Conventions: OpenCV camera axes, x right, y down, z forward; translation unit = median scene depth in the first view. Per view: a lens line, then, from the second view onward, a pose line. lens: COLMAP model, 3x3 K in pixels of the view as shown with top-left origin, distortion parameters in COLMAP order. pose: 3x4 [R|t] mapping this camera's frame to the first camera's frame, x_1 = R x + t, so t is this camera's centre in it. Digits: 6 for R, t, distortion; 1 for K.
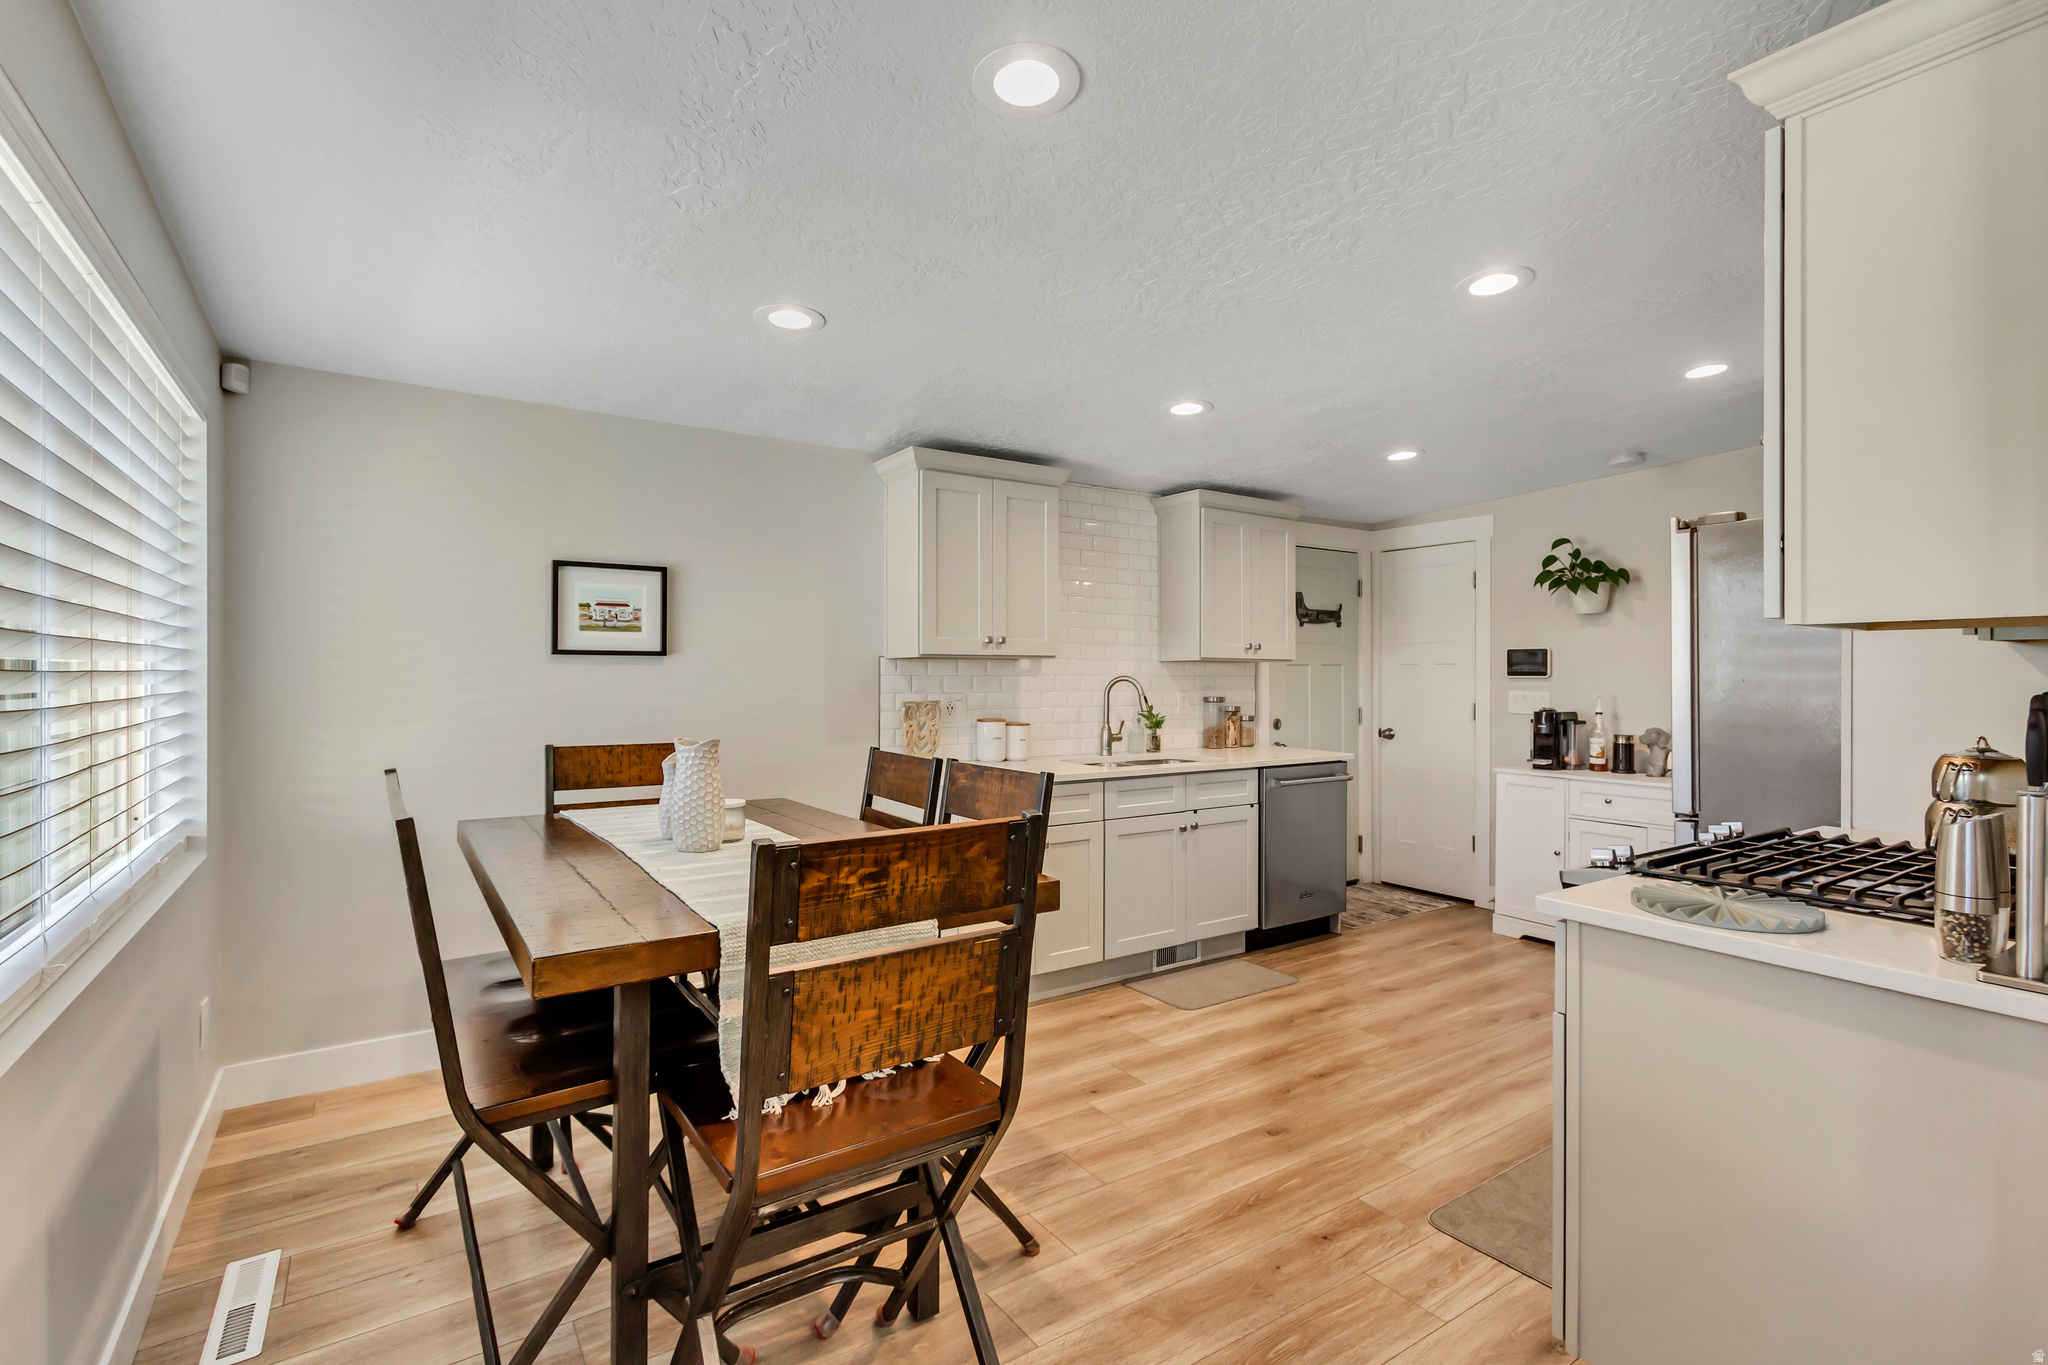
lens RADIAL K [[945.5, 0, 1027.7], [0, 945.5, 680.2], [0, 0, 1]] dist [0.001033, -0.000048]
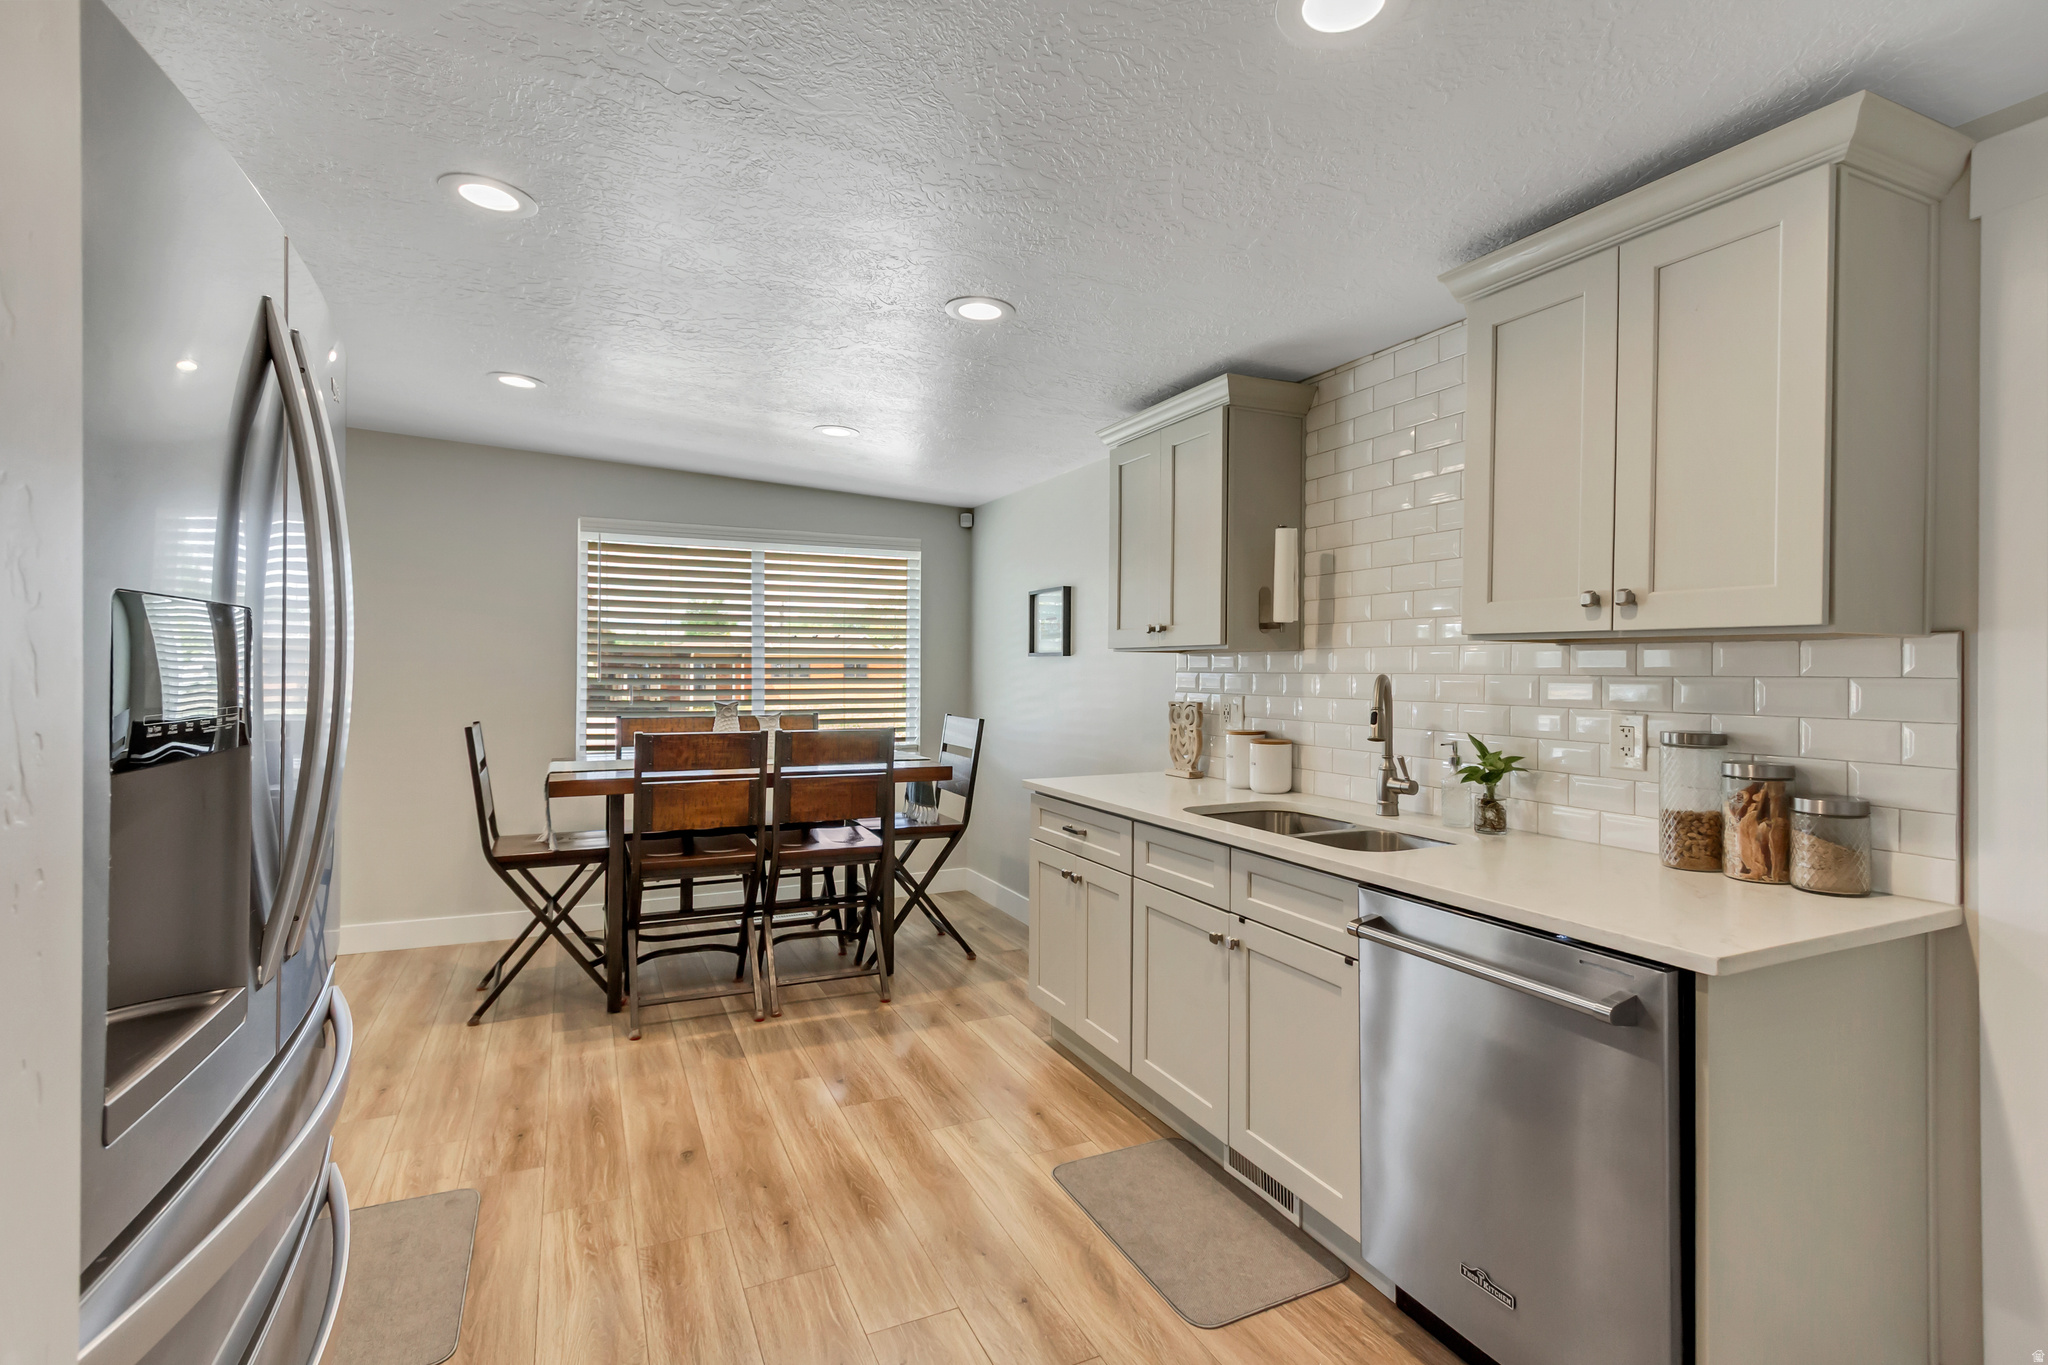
lens RADIAL K [[973.6, 0, 1025.8], [0, 973.6, 669.8], [0, 0, 1]] dist [0.001650, -0.000137]
pose [[-0.163109, -0.002068, -0.986606, 1.140115], [-0.012938, 0.999916, 0.000043, -0.007345], [0.986523, 0.012772, -0.163122, 1.455917]]
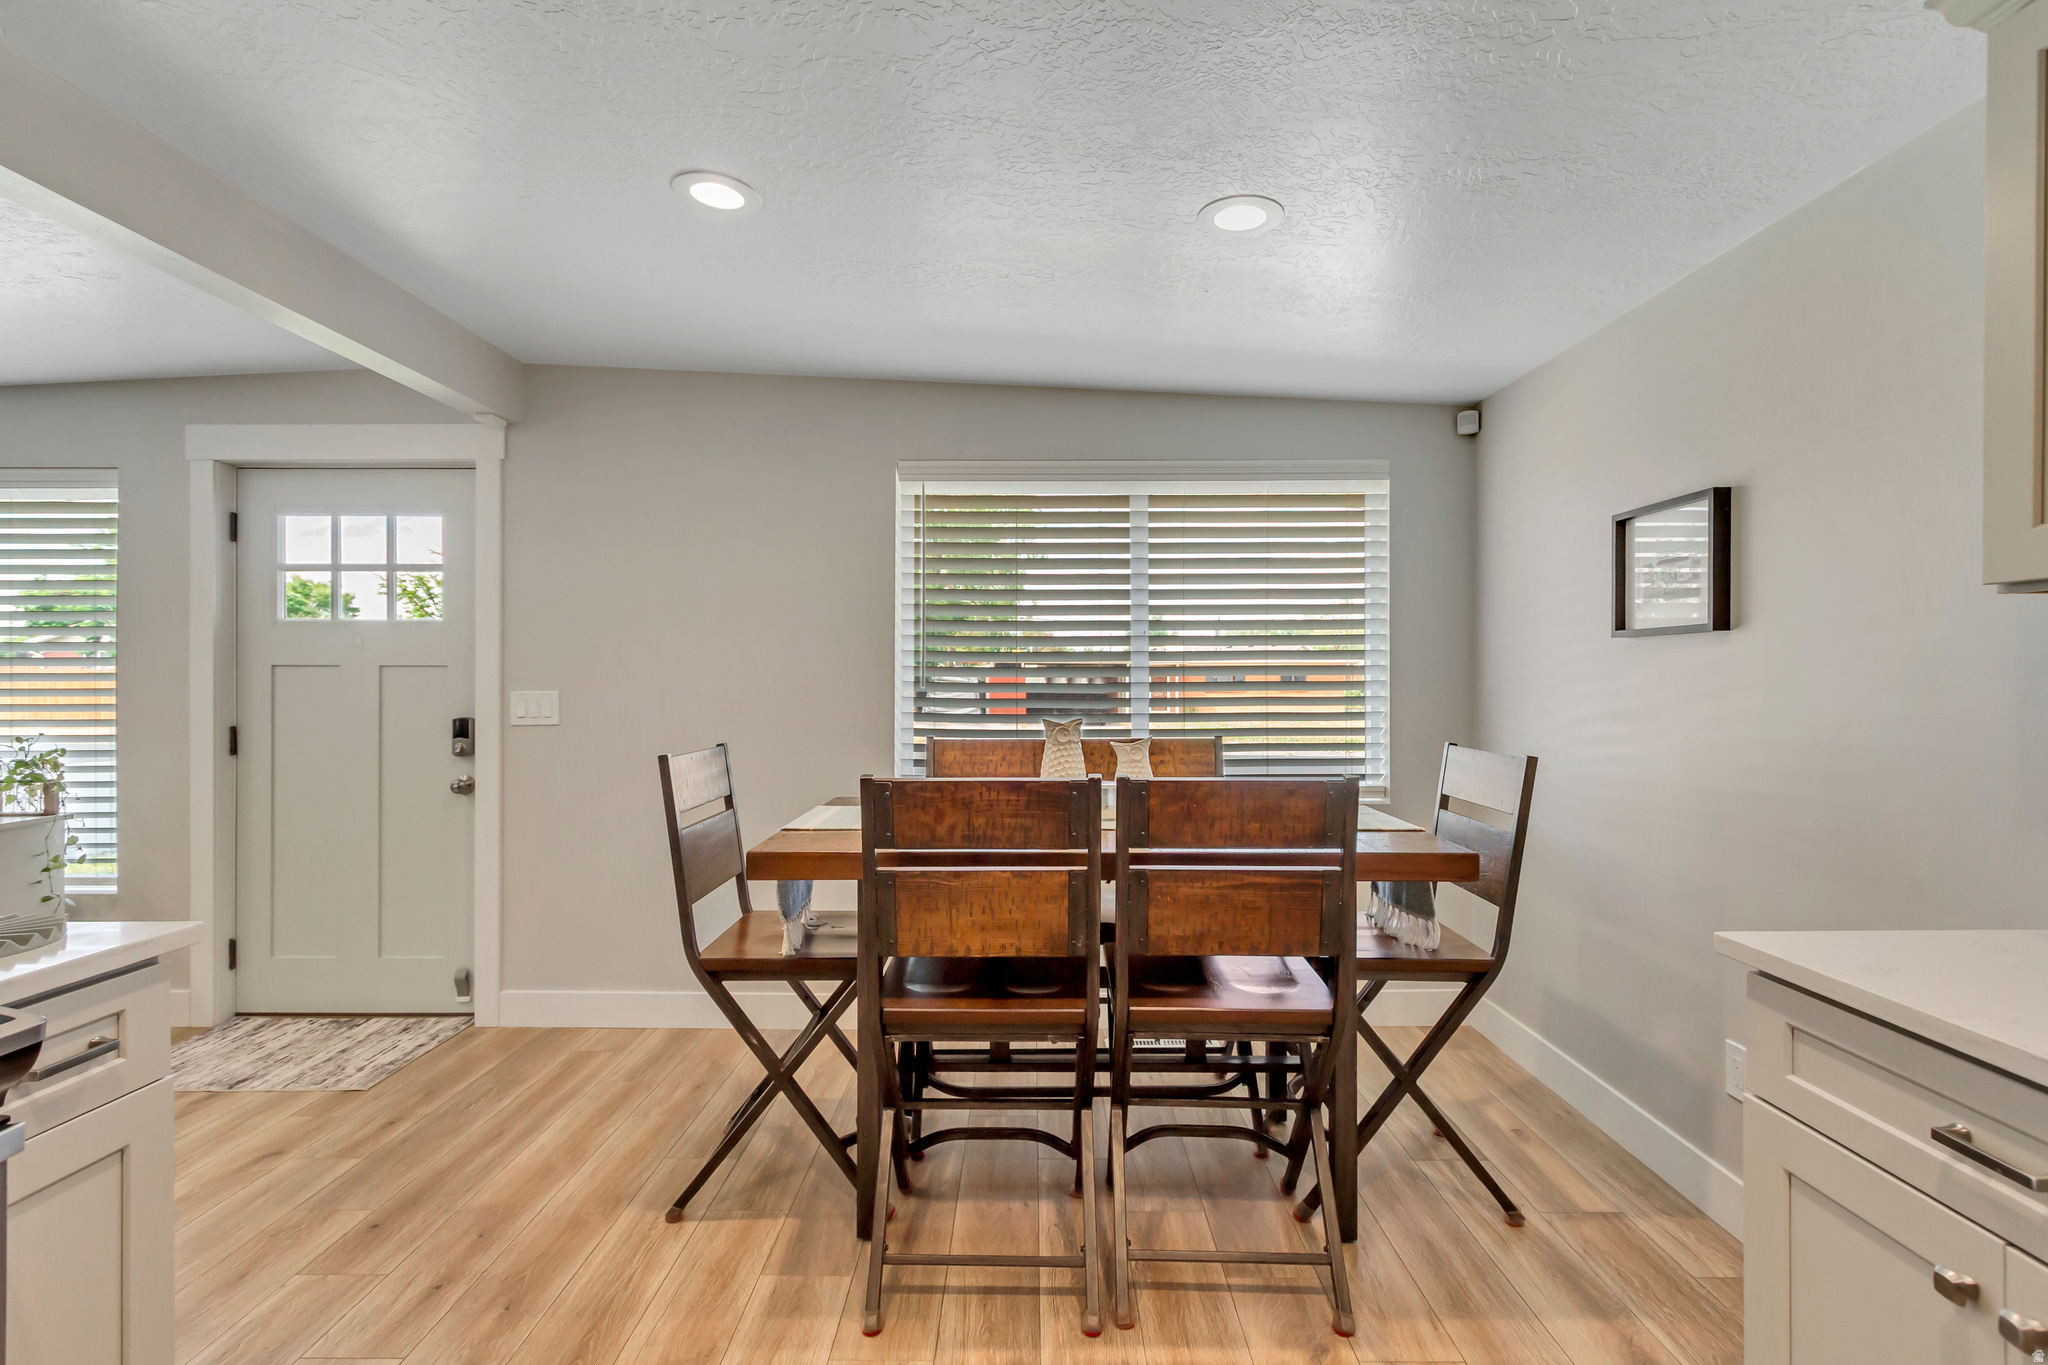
lens RADIAL K [[945.5, 0, 1027.7], [0, 945.5, 680.2], [0, 0, 1]] dist [0.001033, -0.000048]
pose [[-0.574589, -0.000734, -0.818442, 0.479953], [-0.004685, 0.999986, 0.002392, 0.010263], [0.818429, 0.005209, -0.574584, 1.238379]]
